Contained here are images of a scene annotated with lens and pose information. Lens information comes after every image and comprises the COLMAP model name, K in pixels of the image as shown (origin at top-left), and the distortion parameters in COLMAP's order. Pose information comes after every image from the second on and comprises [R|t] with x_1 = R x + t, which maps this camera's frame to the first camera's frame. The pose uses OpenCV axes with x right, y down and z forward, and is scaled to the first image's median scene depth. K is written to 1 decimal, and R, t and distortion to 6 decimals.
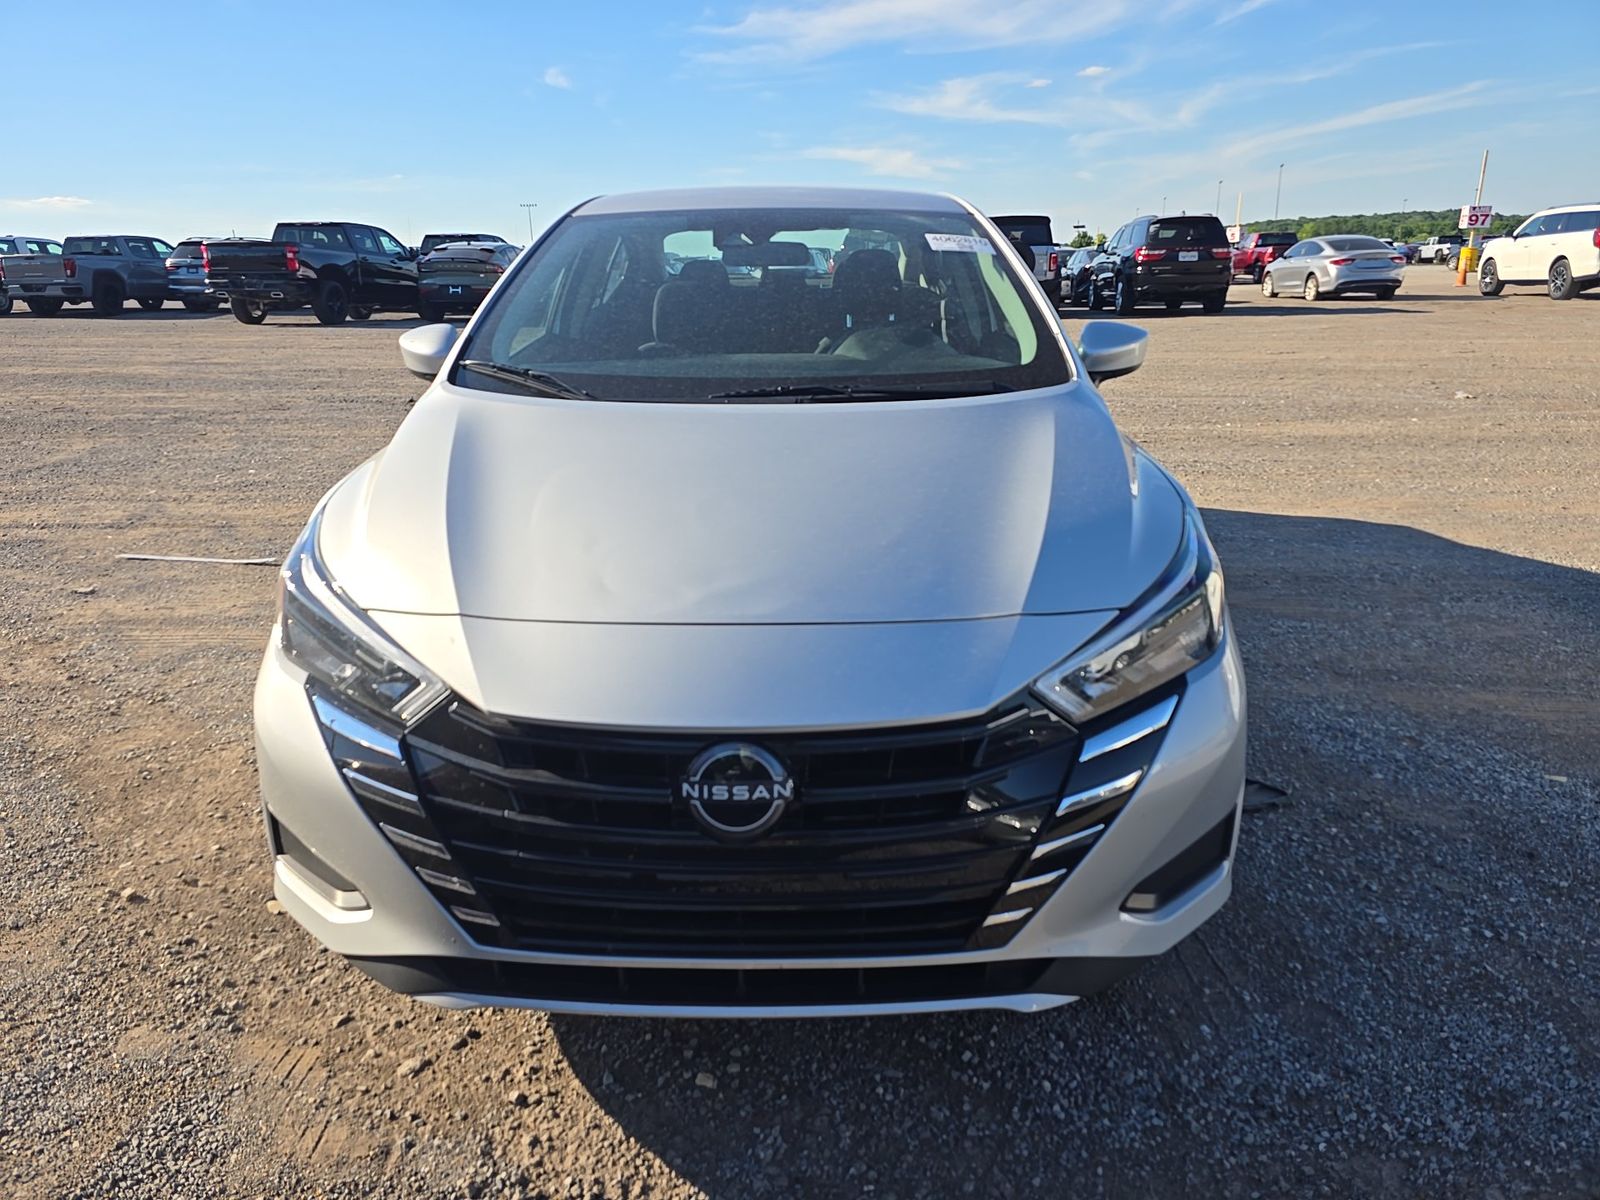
lens RADIAL K [[1058.0, 0, 800.3], [0, 1058.0, 605.9], [0, 0, 1]] dist [0.021118, -0.029643]
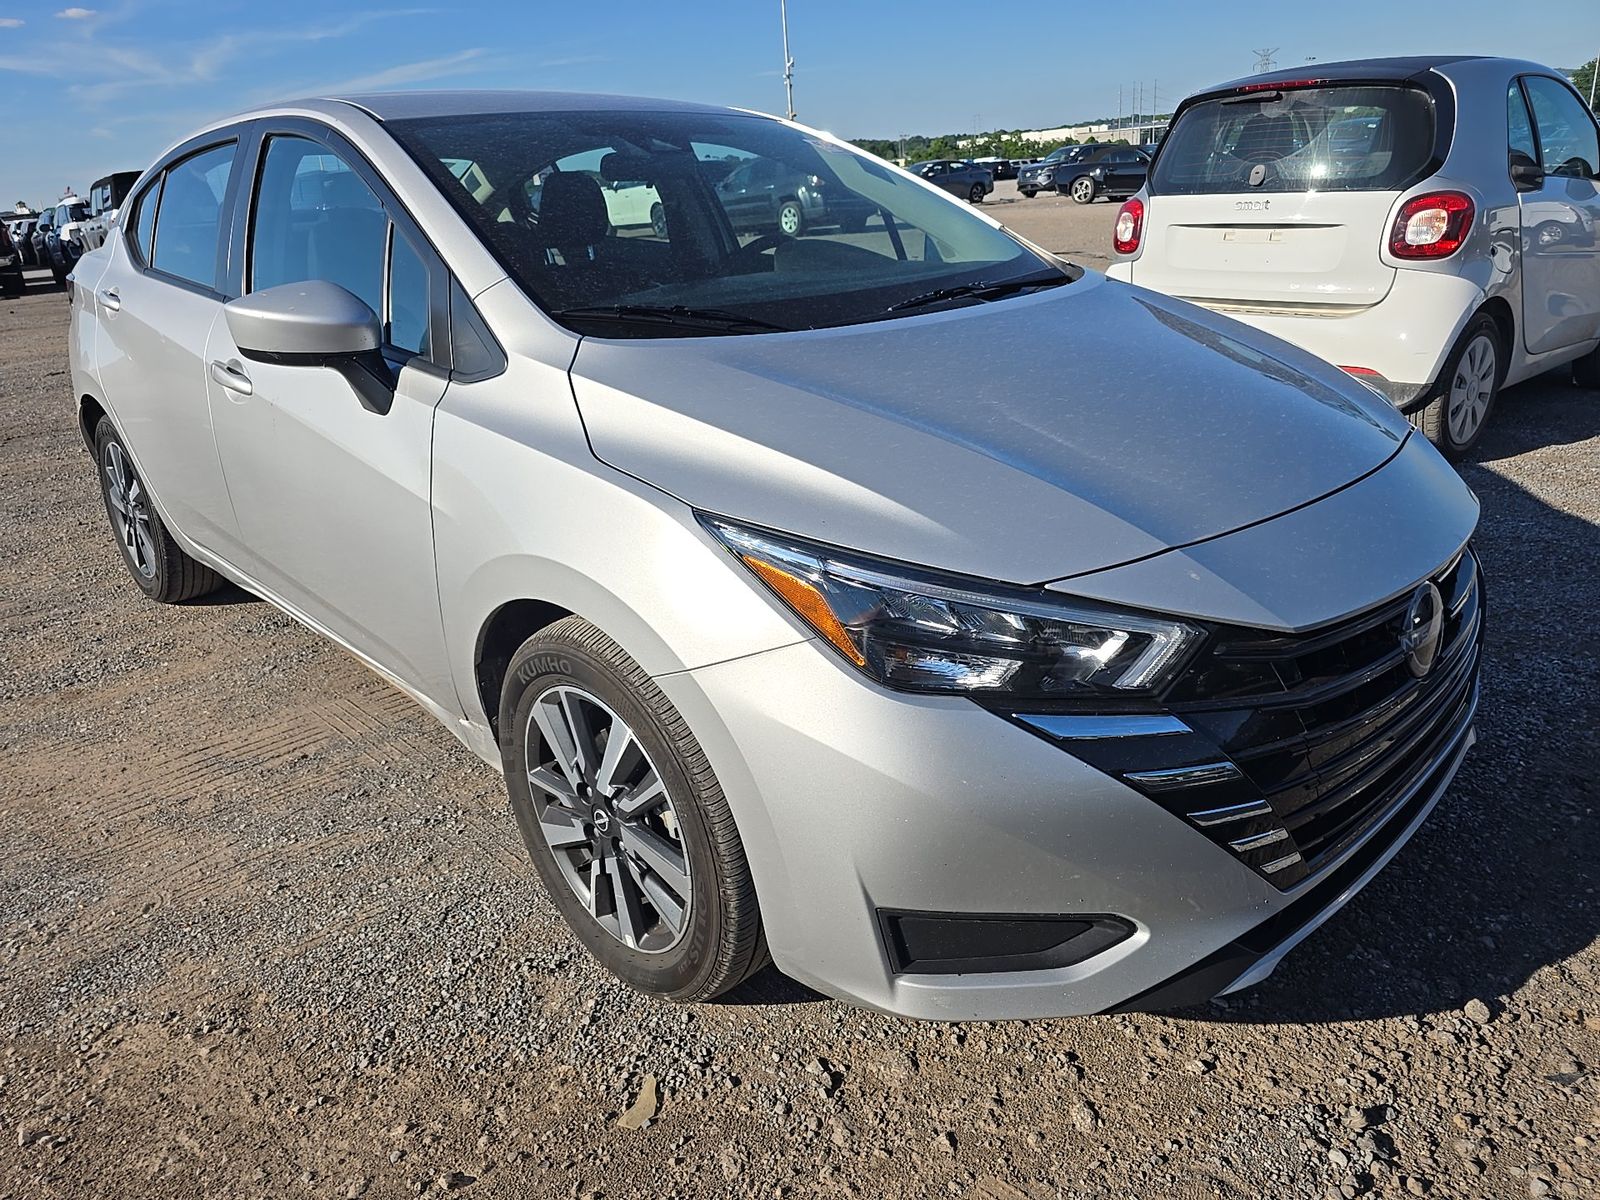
lens RADIAL K [[1058.0, 0, 798.0], [0, 1058.0, 604.1], [0, 0, 1]] dist [0.021118, -0.029643]
pose [[0.710870, -0.265046, 0.651470, -1.005163], [0.242888, 0.961801, 0.126268, -0.120090], [-0.660052, 0.068474, 0.748093, 0.517119]]
